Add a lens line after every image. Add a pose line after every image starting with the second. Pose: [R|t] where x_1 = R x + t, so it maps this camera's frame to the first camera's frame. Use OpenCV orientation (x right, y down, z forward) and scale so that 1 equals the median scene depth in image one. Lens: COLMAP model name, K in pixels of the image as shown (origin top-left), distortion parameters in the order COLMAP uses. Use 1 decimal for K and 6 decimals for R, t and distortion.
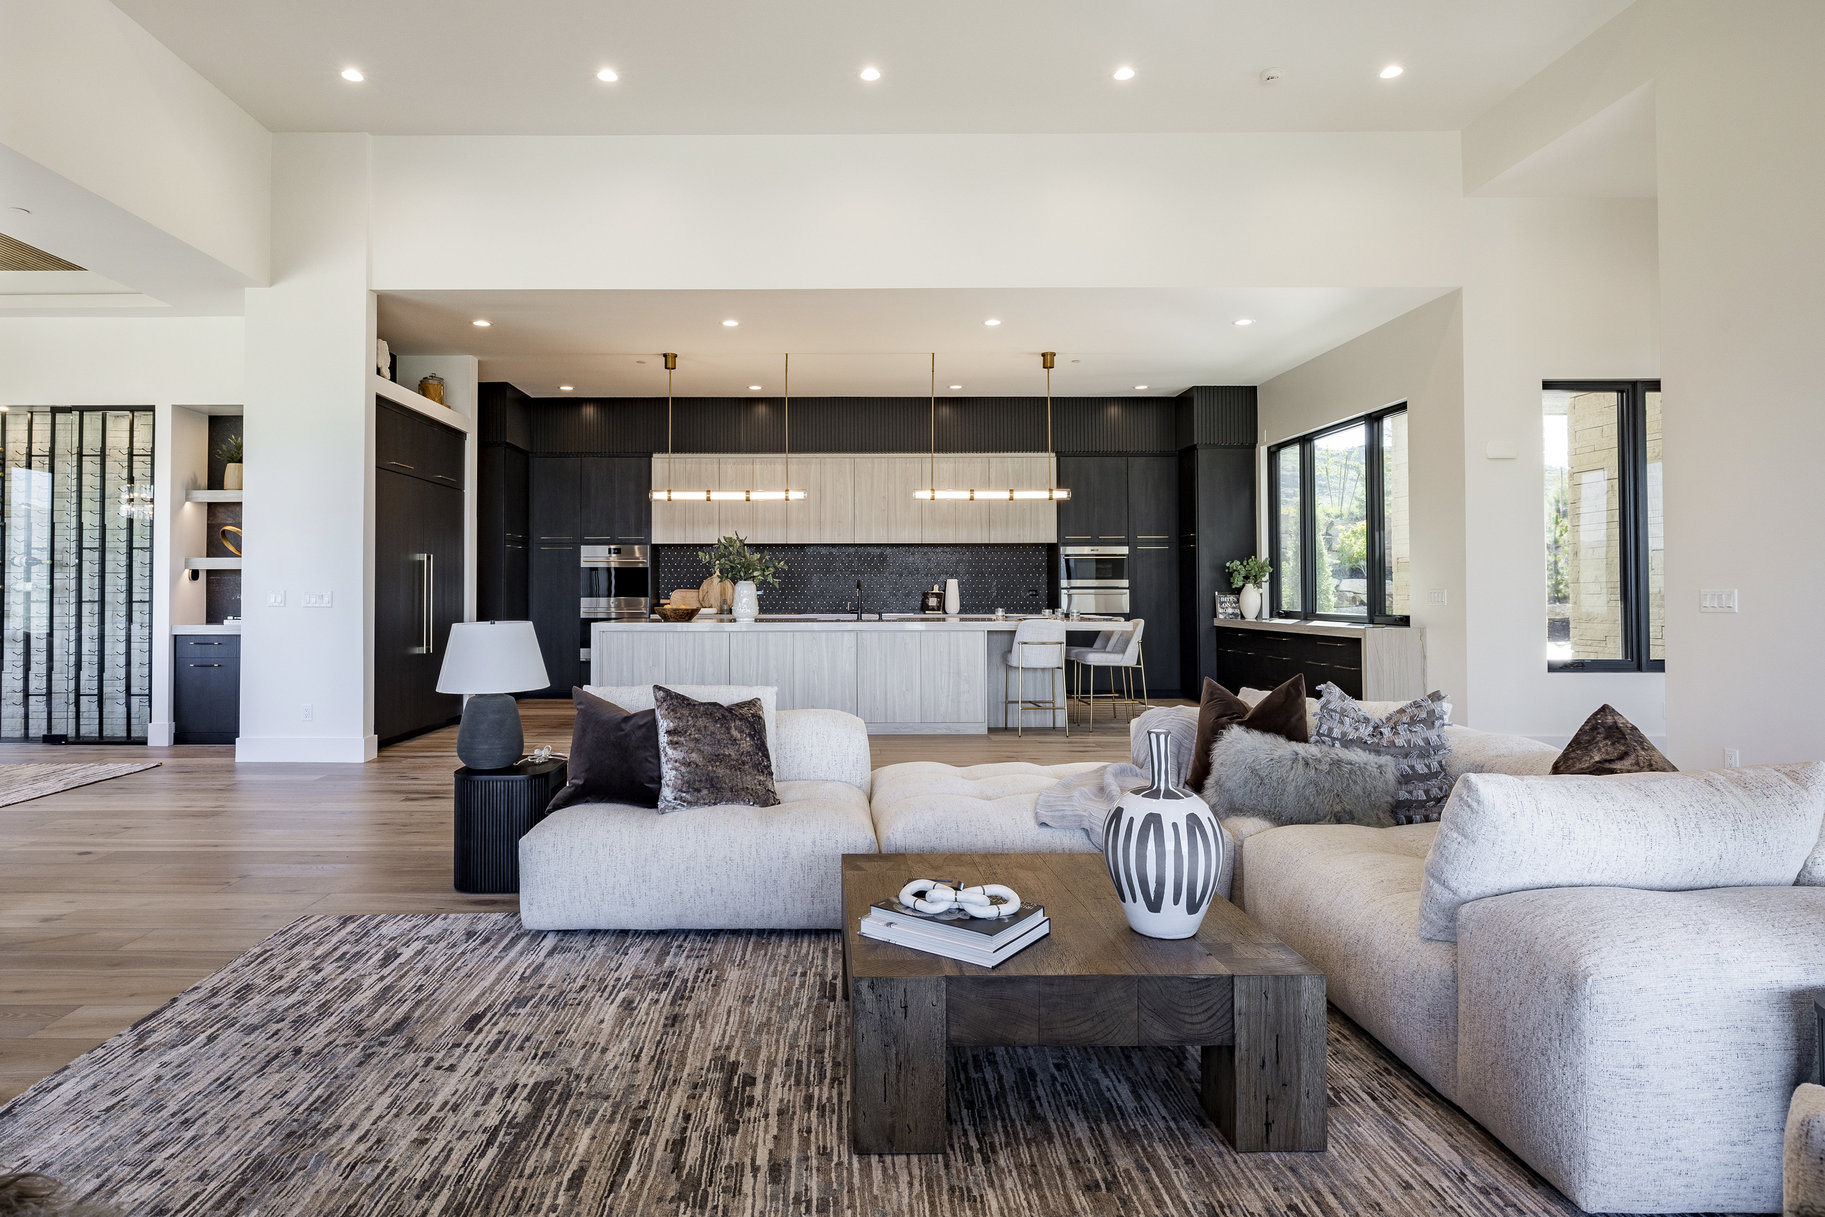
lens RADIAL K [[1012.8, 0, 854.0], [0, 1012.8, 575.4], [0, 0, 1]] dist [-0.005658, 0.004572]
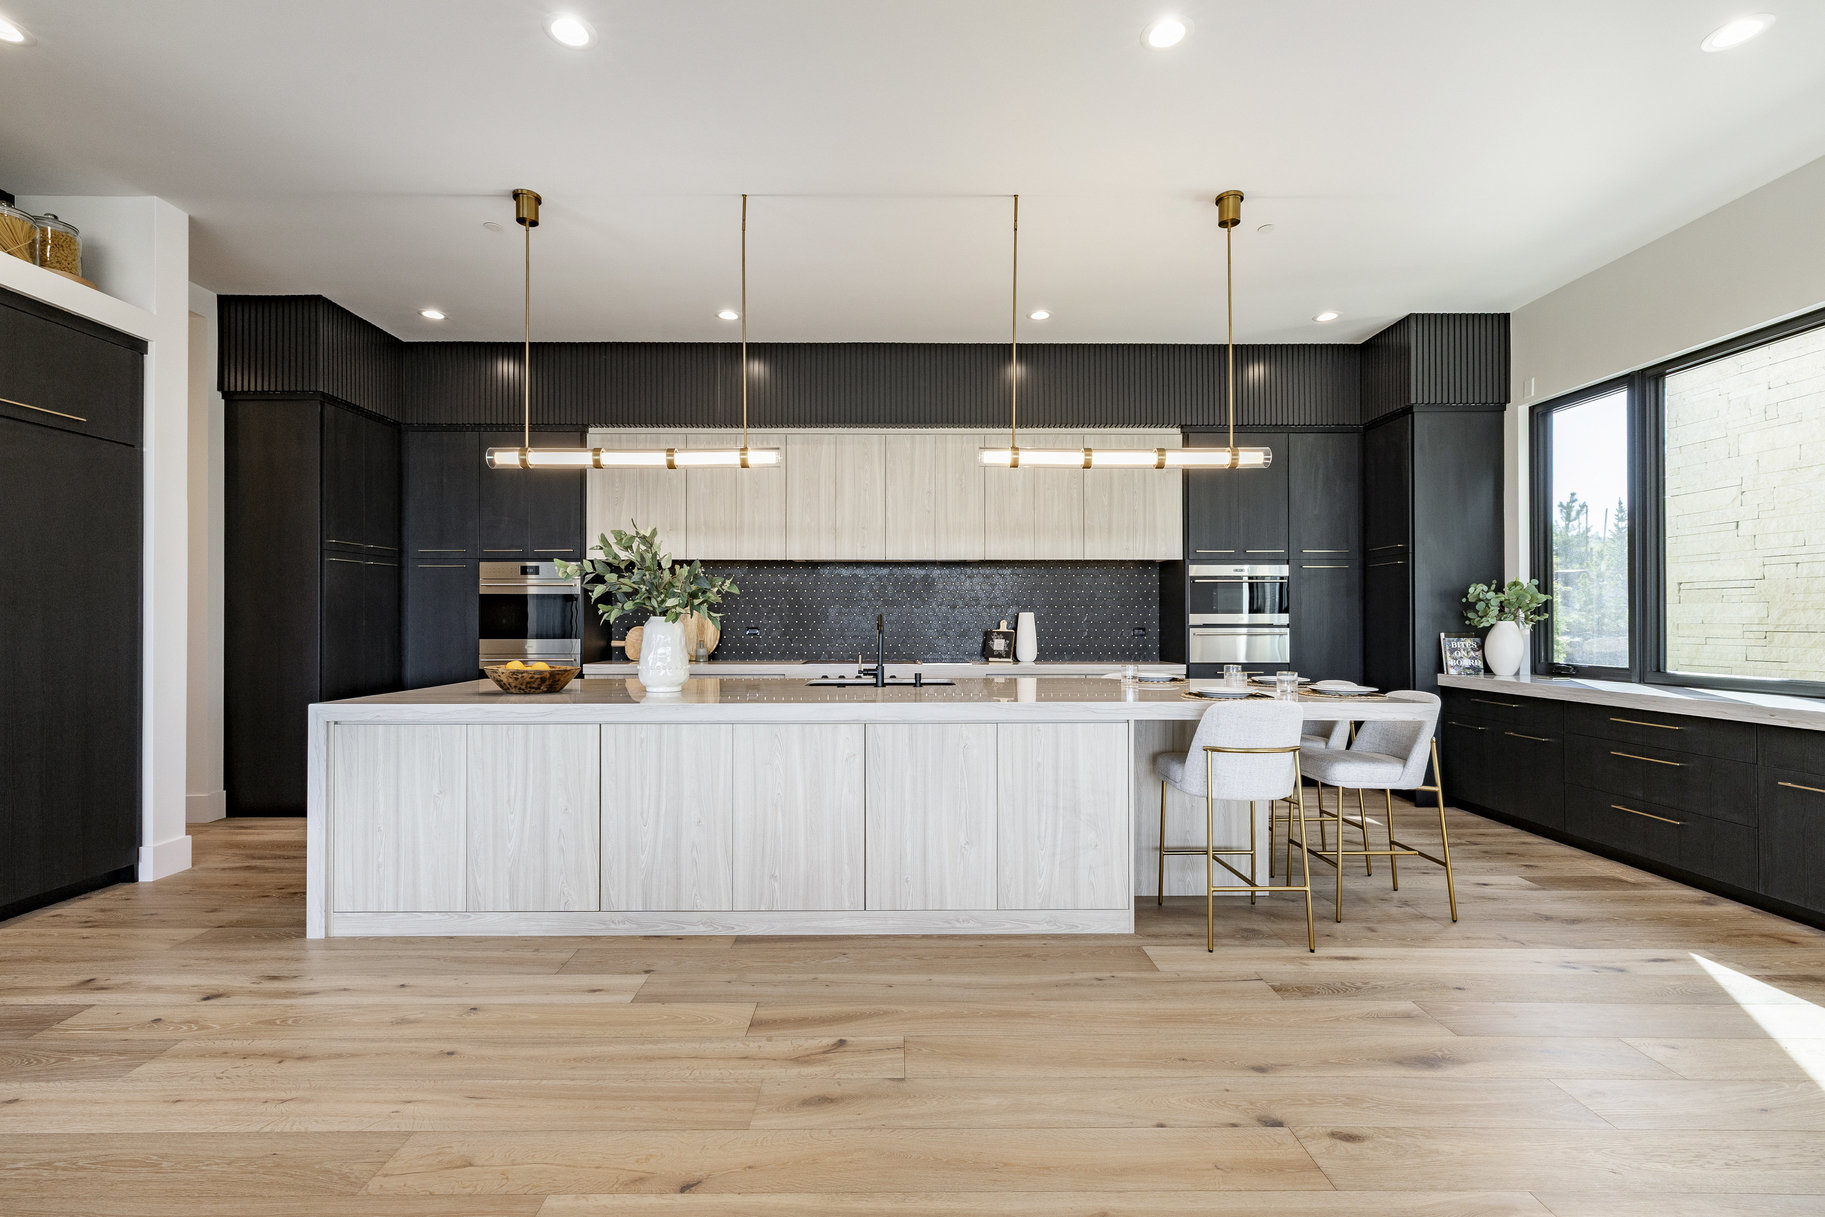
lens RADIAL K [[790.5, 0, 902.8], [0, 790.5, 612.9], [0, 0, 1]] dist [0.007025, 0.000283]
pose [[0.999893, 0.001834, -0.014490, 0.020667], [-0.001747, 0.999981, 0.005991, 0.001010], [0.014501, -0.005965, 0.999877, 0.490844]]
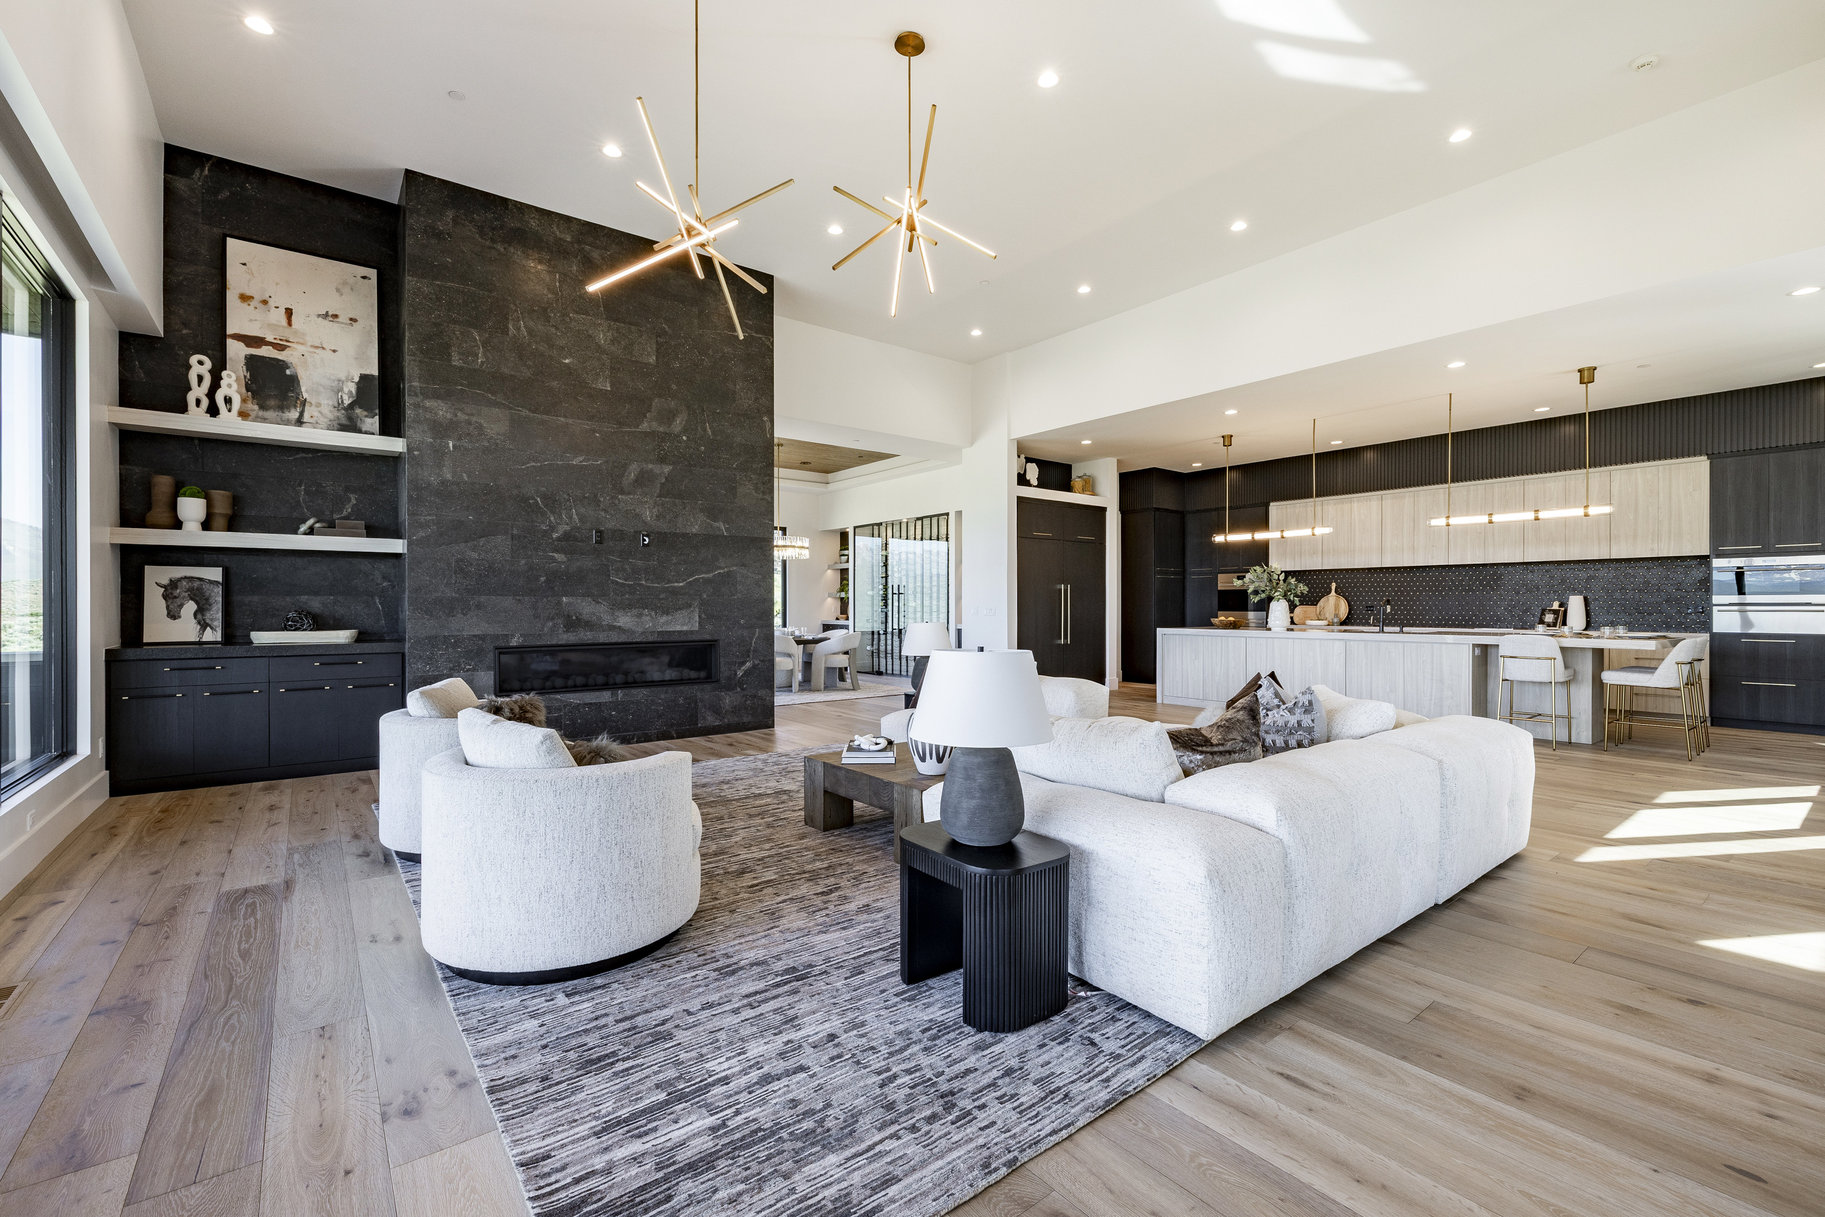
lens RADIAL K [[790.5, 0, 911.4], [0, 790.5, 609.1], [0, 0, 1]] dist [0.007025, 0.000283]
pose [[0.609635, 0.004413, -0.792670, 0.349103], [0.010160, 0.999859, 0.013381, -0.000420], [0.792617, -0.016211, 0.609504, -0.002280]]
